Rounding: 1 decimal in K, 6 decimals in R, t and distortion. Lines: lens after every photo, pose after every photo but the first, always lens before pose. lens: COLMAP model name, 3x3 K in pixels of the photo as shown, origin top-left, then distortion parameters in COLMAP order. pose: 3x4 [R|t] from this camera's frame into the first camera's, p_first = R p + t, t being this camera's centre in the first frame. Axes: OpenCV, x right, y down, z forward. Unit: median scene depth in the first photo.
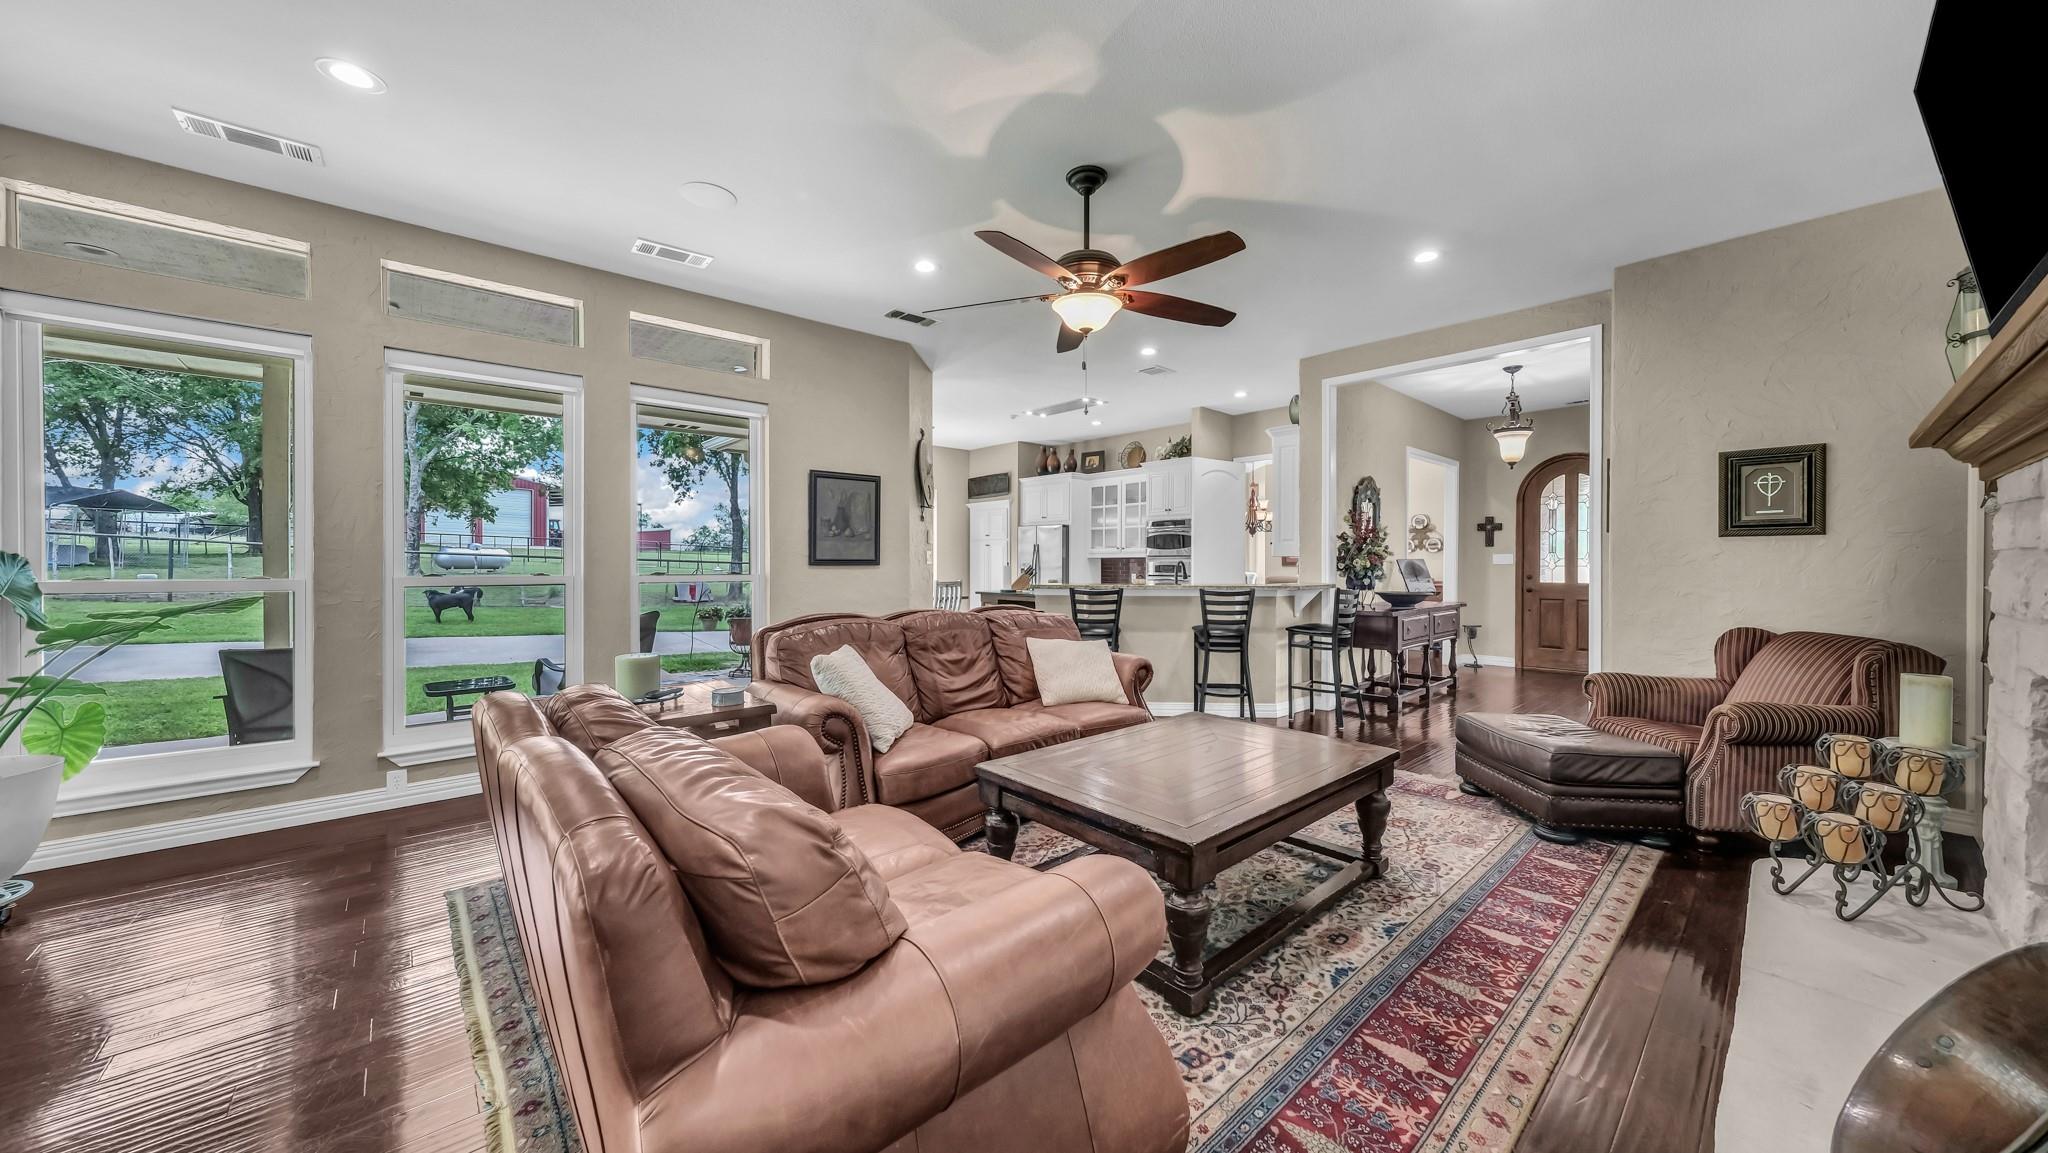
lens RADIAL K [[703.1, 0, 1032.5], [0, 703.1, 569.4], [0, 0, 1]] dist [-0.000079, -0.000003]
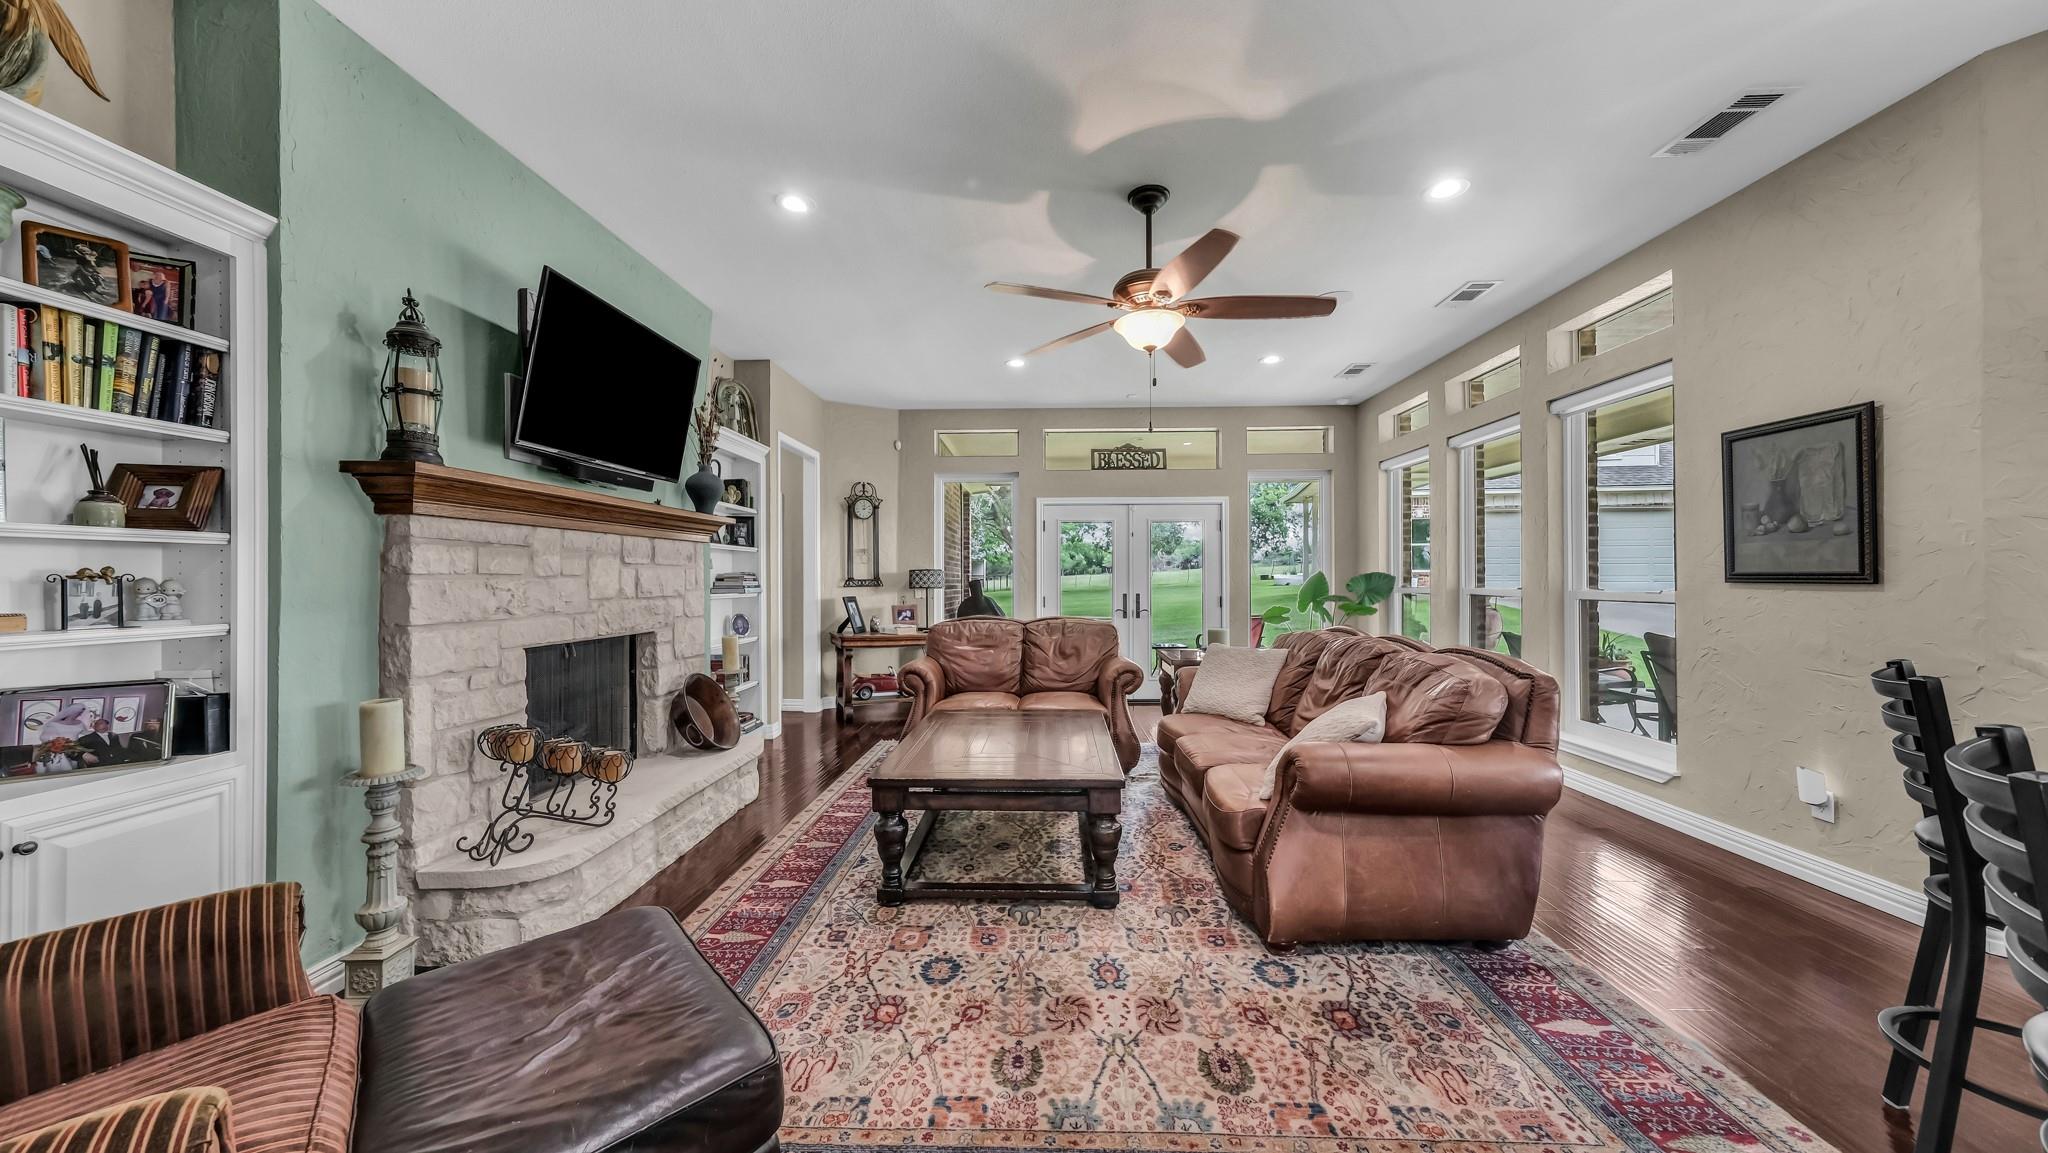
lens RADIAL K [[703.1, 0, 1032.5], [0, 703.1, 569.4], [0, 0, 1]] dist [-0.000079, -0.000003]
pose [[-0.694042, -0.003669, -0.719925, 1.005495], [-0.001887, 0.999993, -0.003278, -0.025662], [0.719932, -0.000917, -0.694044, 1.739979]]
